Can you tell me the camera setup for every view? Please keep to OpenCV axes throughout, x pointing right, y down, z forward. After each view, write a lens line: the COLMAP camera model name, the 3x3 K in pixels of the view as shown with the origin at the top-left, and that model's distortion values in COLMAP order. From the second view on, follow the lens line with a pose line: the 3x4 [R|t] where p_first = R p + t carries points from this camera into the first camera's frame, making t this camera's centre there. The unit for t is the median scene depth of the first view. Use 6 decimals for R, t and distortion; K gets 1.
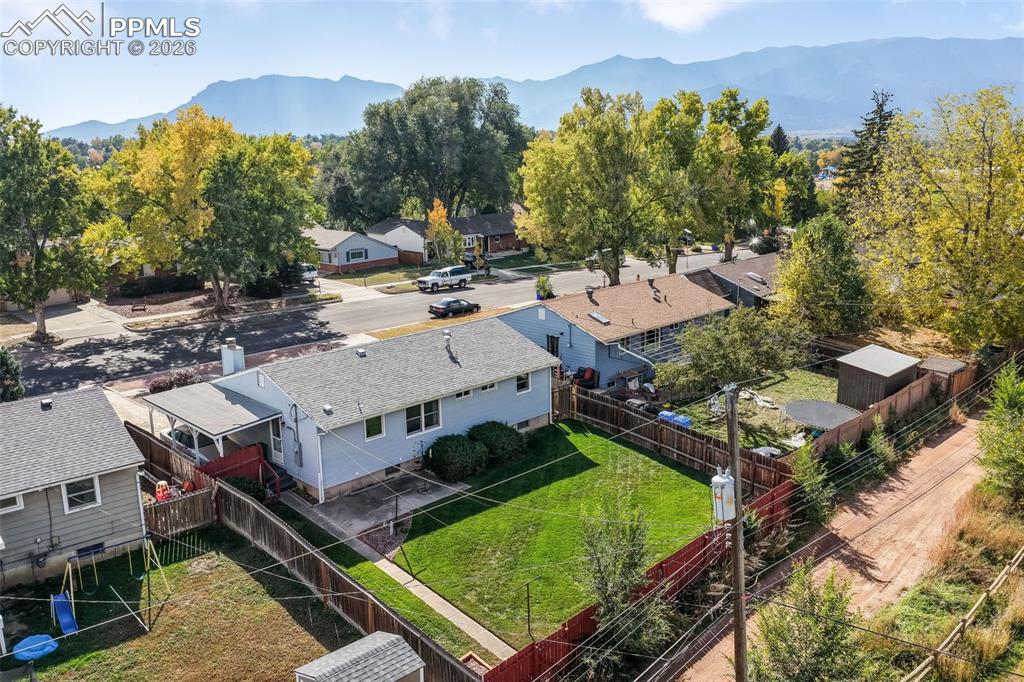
lens RADIAL K [[836.3, 0, 512.0], [0, 836.3, 341.0], [0, 0, 1]] dist [0.004281, 0.003822]
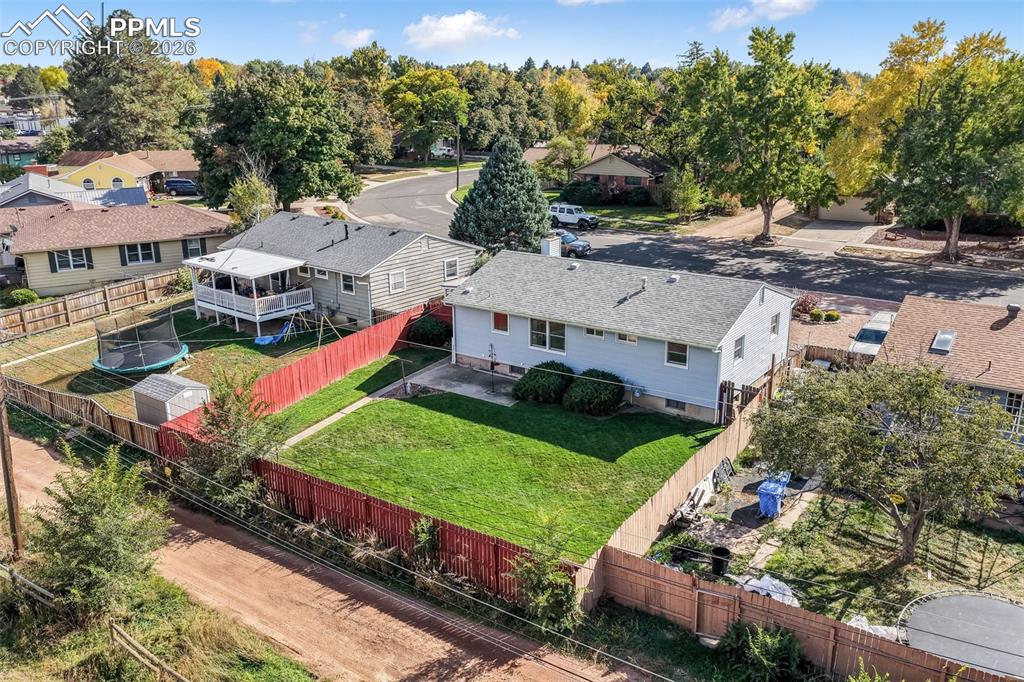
lens RADIAL K [[836.3, 0, 512.0], [0, 836.3, 341.0], [0, 0, 1]] dist [0.004281, 0.003822]
pose [[0.180134, 0.295566, -0.938186, 0.830328], [-0.226498, 0.940621, 0.252845, -0.147028], [0.957210, 0.166951, 0.236383, 0.718278]]
